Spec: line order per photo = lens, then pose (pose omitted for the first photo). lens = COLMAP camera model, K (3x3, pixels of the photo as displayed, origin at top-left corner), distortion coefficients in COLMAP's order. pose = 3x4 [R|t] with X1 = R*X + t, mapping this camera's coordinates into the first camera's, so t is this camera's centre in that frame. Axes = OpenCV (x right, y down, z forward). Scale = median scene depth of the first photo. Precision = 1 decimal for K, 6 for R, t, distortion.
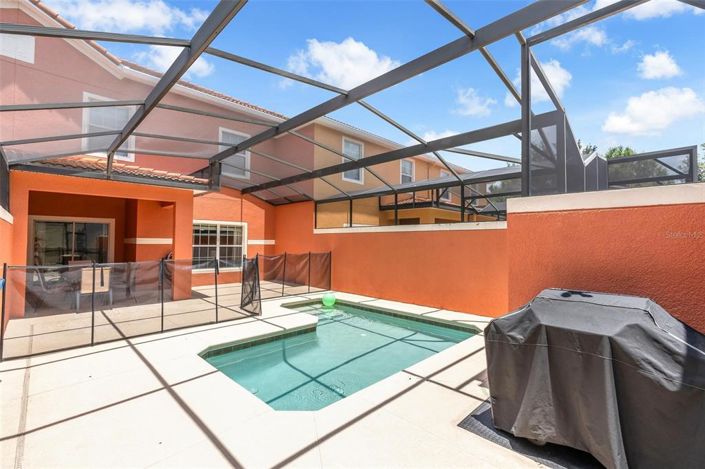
lens RADIAL K [[311.9, 0, 352.5], [0, 311.9, 234.5], [0, 0, 1]] dist [0.000268, -0.000185]
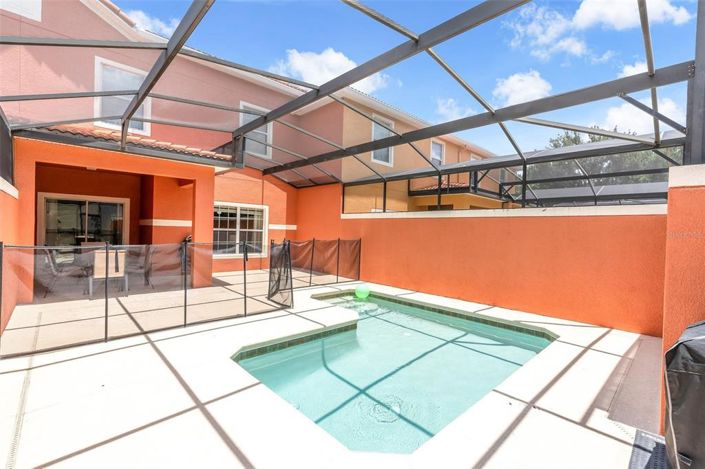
lens RADIAL K [[311.9, 0, 352.5], [0, 311.9, 234.5], [0, 0, 1]] dist [0.000268, -0.000185]
pose [[0.999350, 0.022252, -0.028359, -0.082663], [-0.021199, 0.999094, 0.036908, 0.011274], [0.029154, -0.036283, 0.998916, 0.103031]]
